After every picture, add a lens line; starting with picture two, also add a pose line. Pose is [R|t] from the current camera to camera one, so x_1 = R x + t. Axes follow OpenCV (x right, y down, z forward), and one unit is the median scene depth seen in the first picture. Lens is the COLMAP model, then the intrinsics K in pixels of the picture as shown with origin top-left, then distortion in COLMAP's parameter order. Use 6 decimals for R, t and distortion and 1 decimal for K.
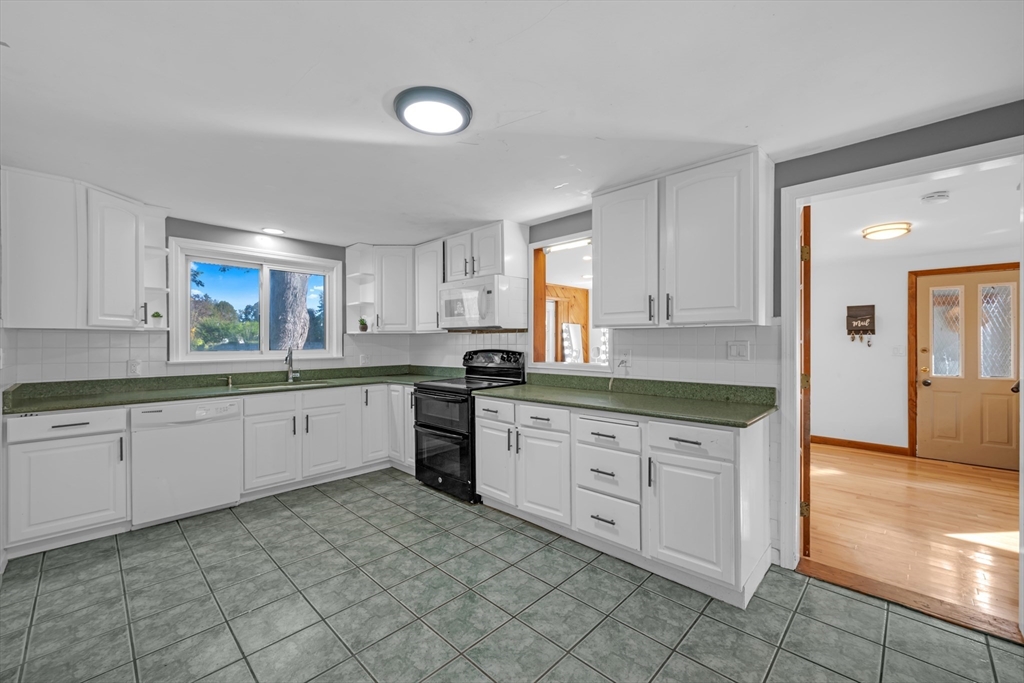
lens RADIAL K [[407.1, 0, 513.5], [0, 407.1, 339.5], [0, 0, 1]] dist [-0.001716, -0.000355]
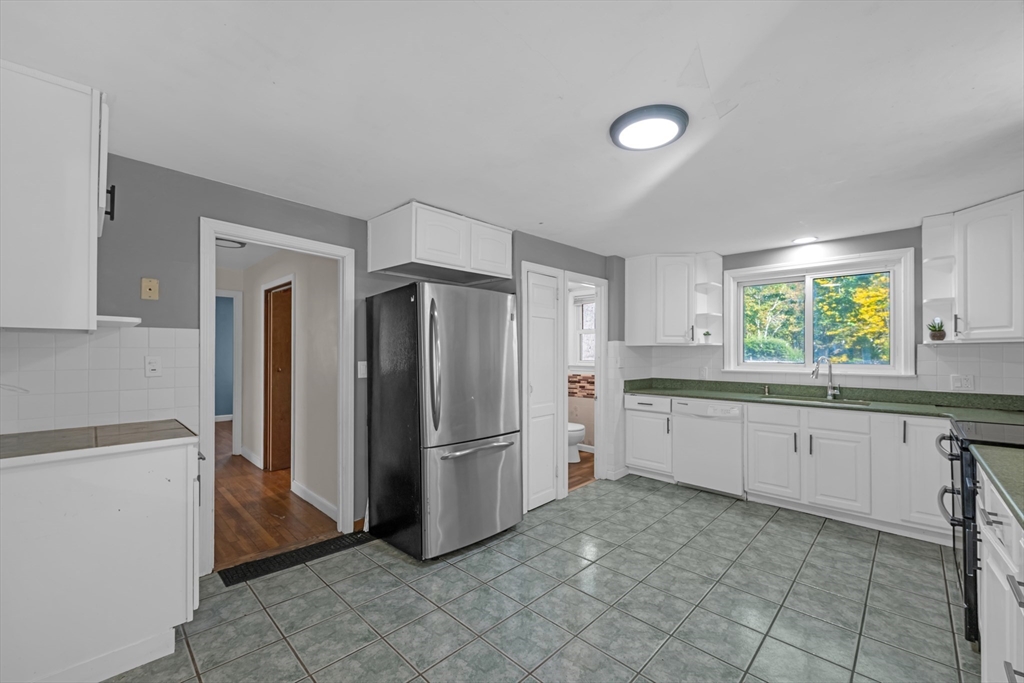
lens RADIAL K [[407.1, 0, 510.5], [0, 407.1, 348.2], [0, 0, 1]] dist [-0.001716, -0.000355]
pose [[-0.003723, -0.008363, -0.999958, 0.447860], [-0.000639, 0.999965, -0.008360, -0.000878], [0.999993, 0.000608, -0.003728, 0.362354]]
